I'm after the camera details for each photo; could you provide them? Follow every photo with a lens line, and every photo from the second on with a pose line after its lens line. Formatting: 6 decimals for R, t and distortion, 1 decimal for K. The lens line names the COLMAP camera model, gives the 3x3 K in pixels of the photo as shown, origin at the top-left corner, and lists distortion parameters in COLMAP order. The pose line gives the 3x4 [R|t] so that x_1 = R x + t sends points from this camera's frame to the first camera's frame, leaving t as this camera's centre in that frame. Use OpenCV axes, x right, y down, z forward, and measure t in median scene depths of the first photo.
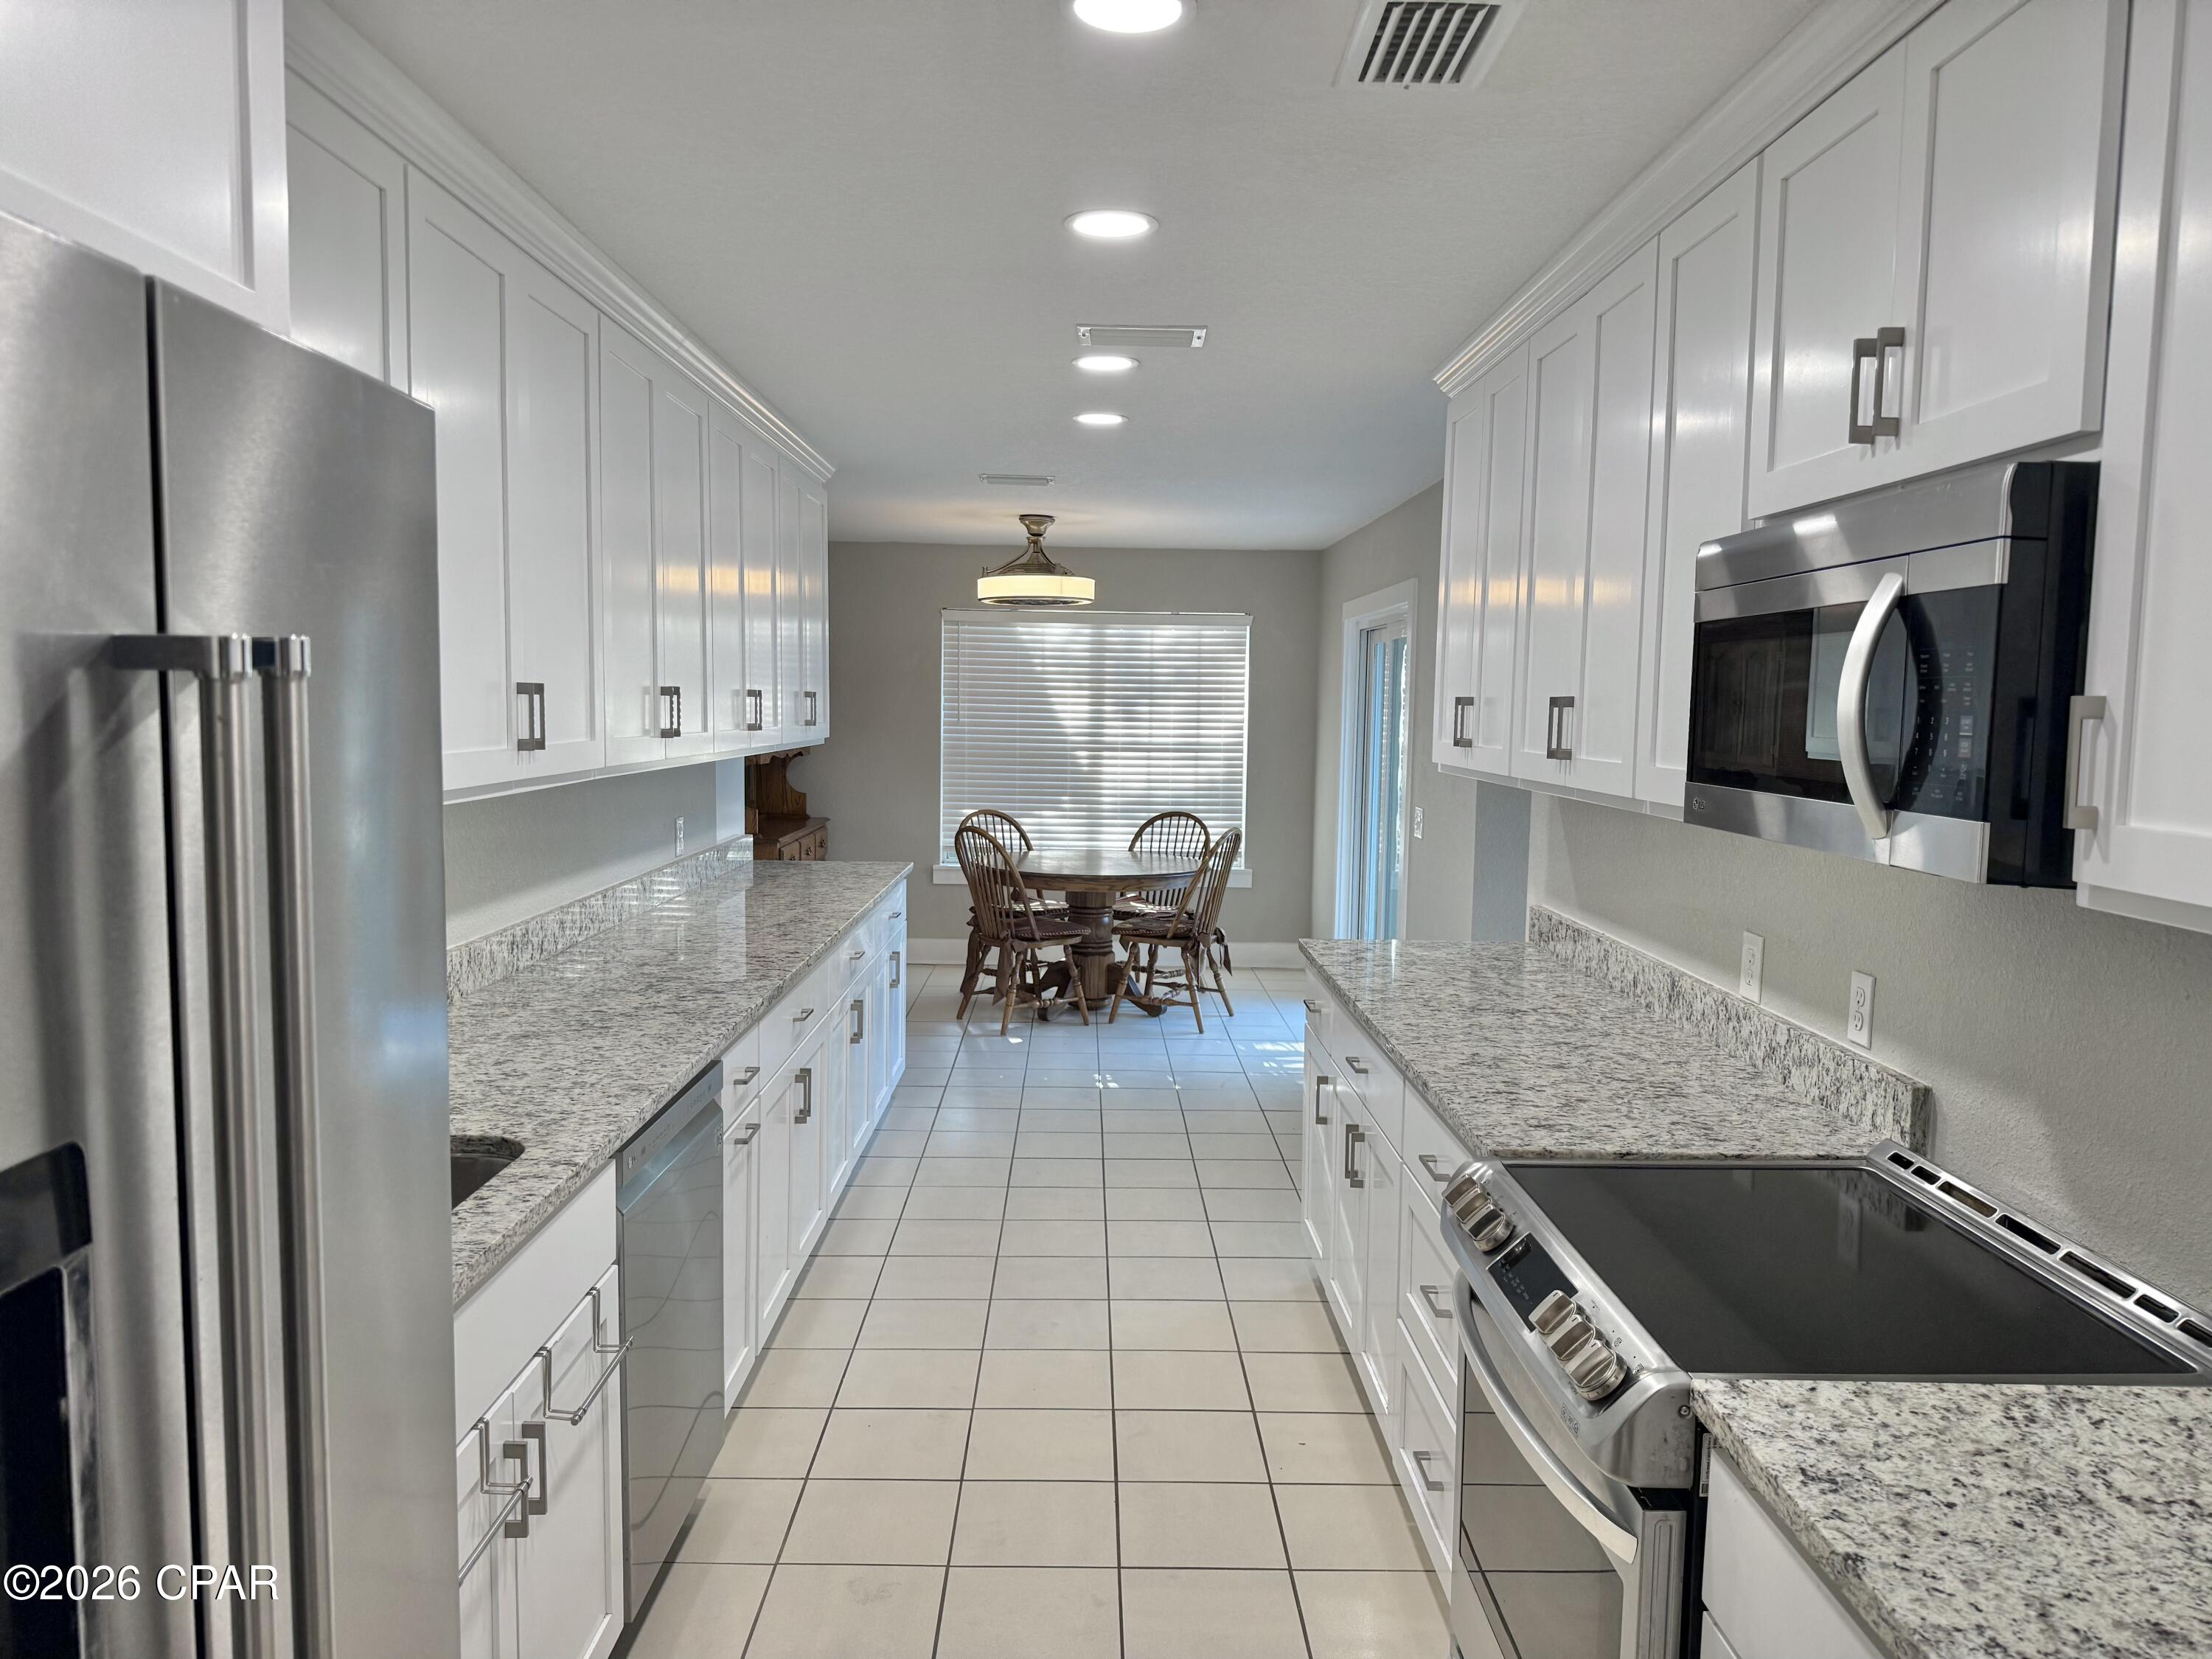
lens RADIAL K [[1537.1, 0, 1106.0], [0, 1537.1, 829.5], [0, 0, 1]] dist [0.003862, 0.000275]
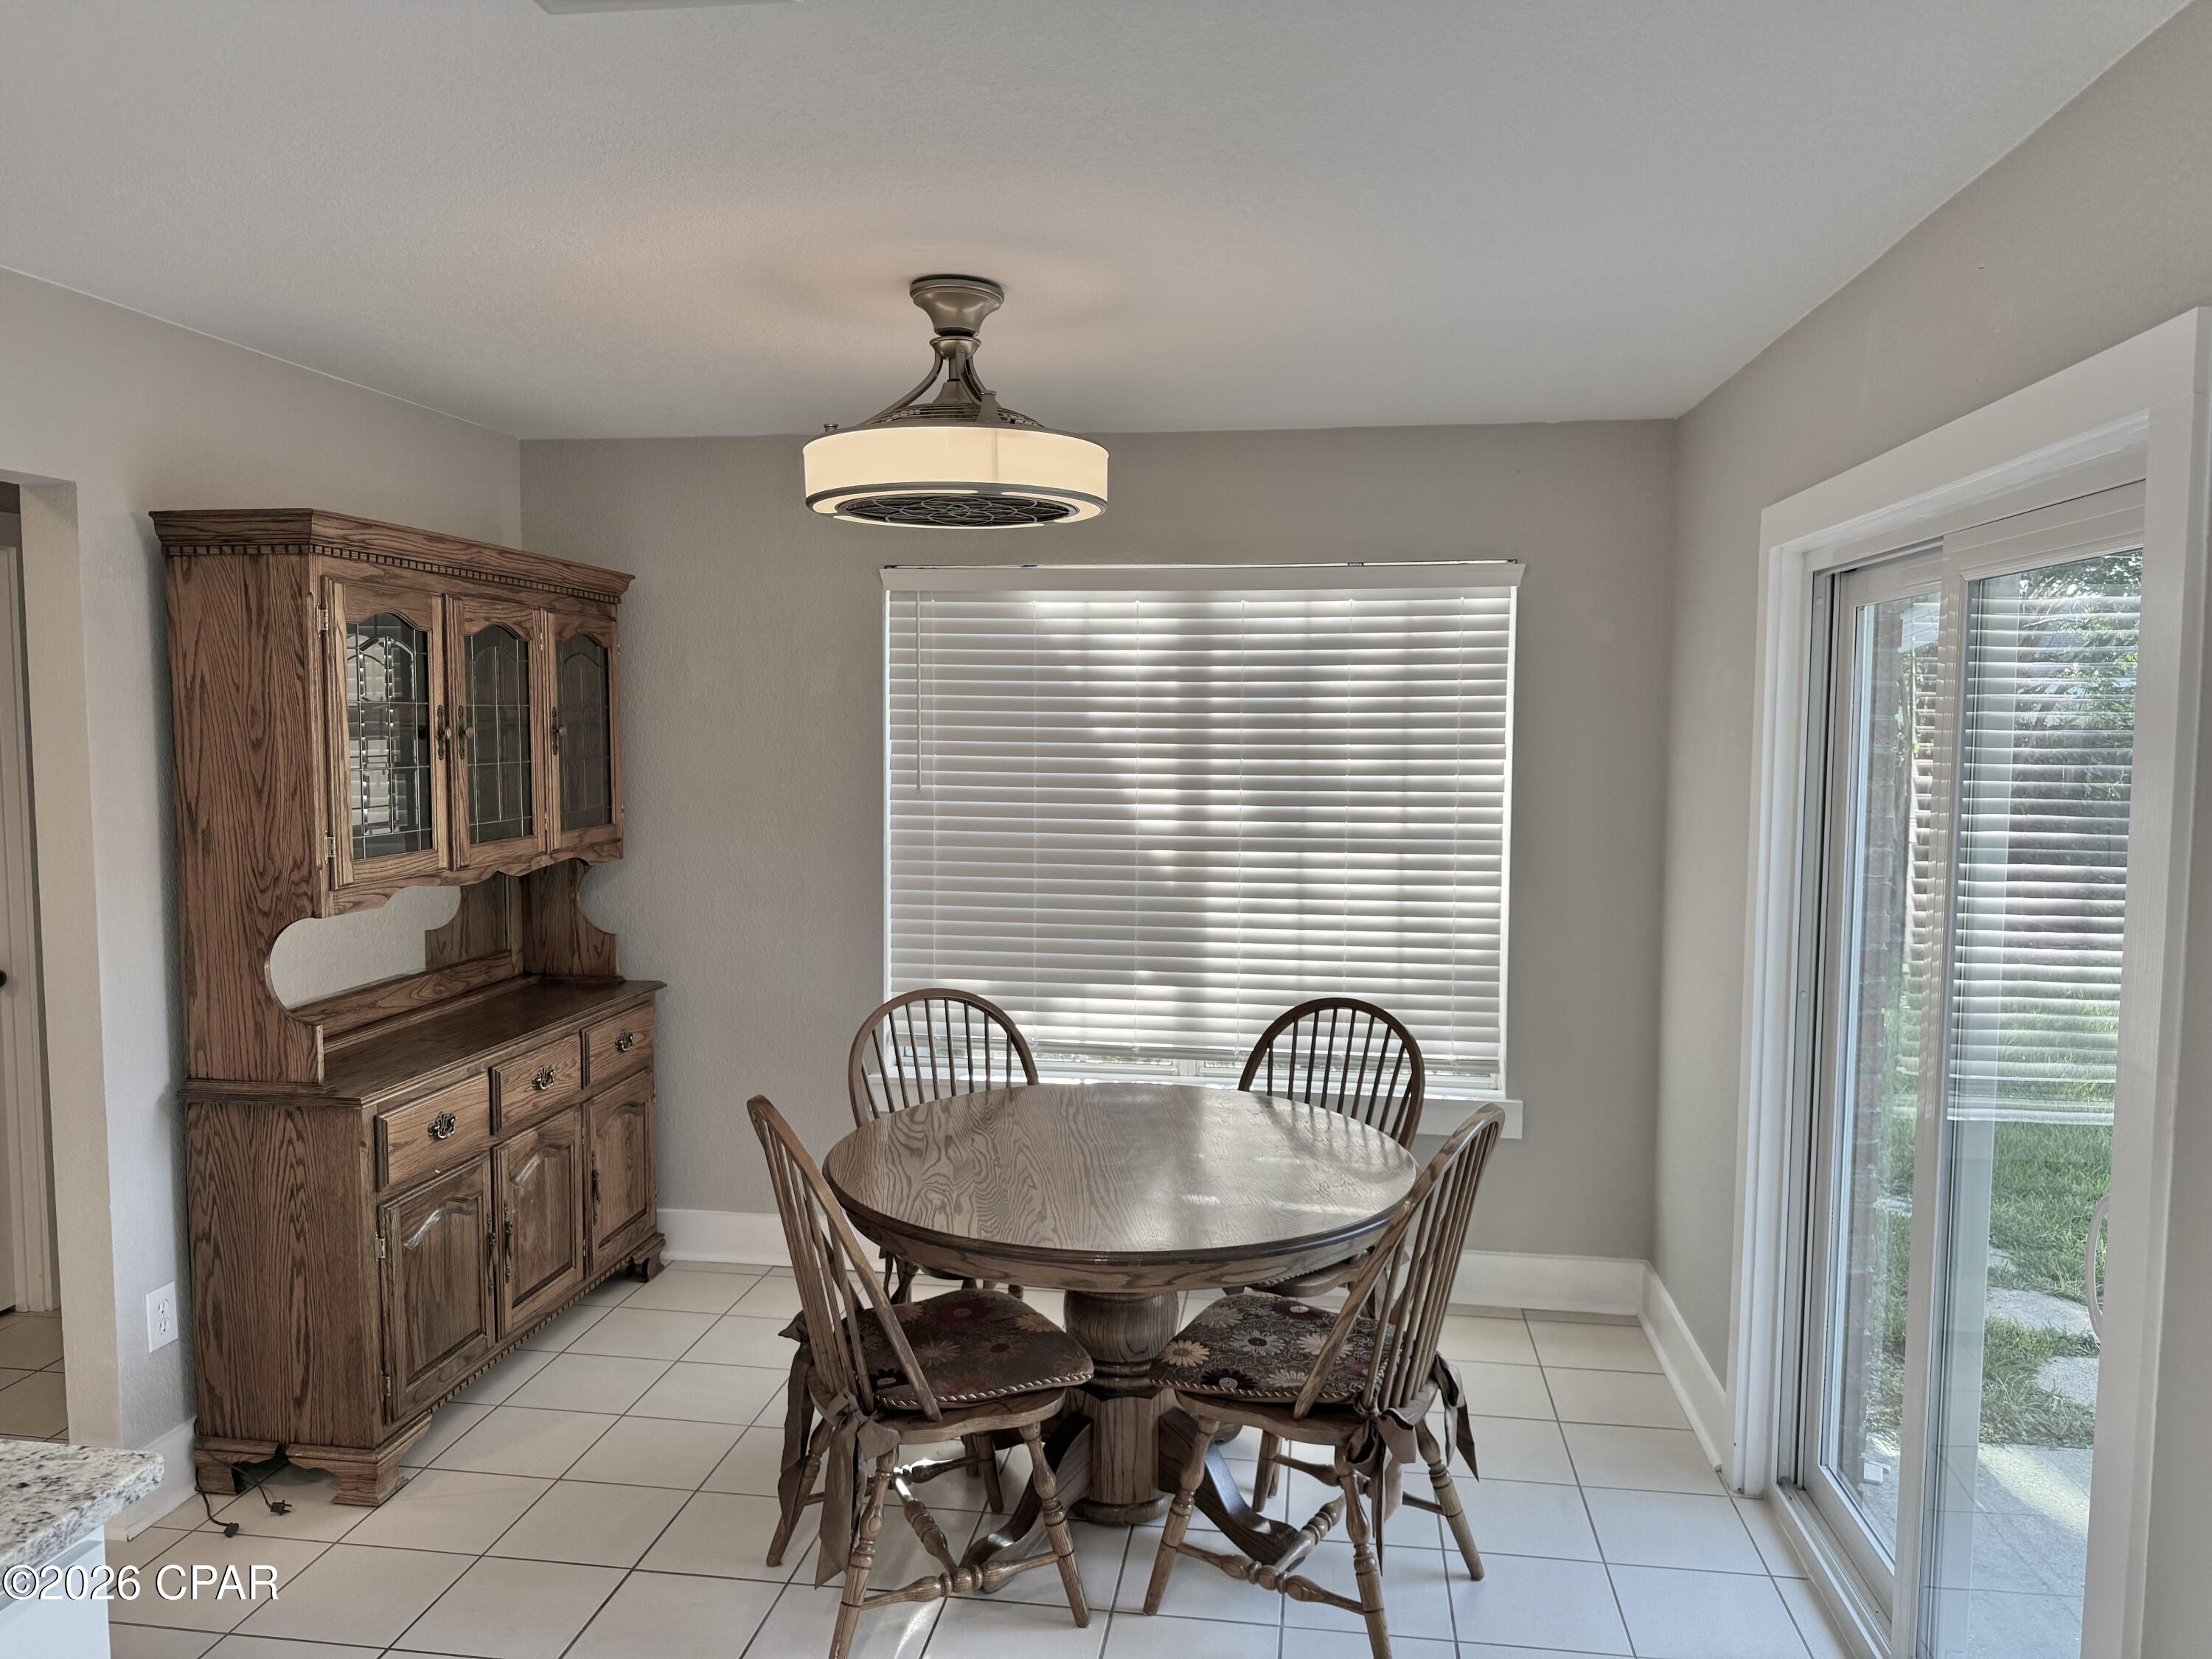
lens RADIAL K [[1537.1, 0, 1106.0], [0, 1537.1, 829.5], [0, 0, 1]] dist [0.003862, 0.000275]
pose [[0.989092, 0.001764, -0.147289, 0.045031], [-0.003732, 0.999907, -0.013090, -0.058745], [0.147253, 0.013497, 0.989007, 0.586034]]
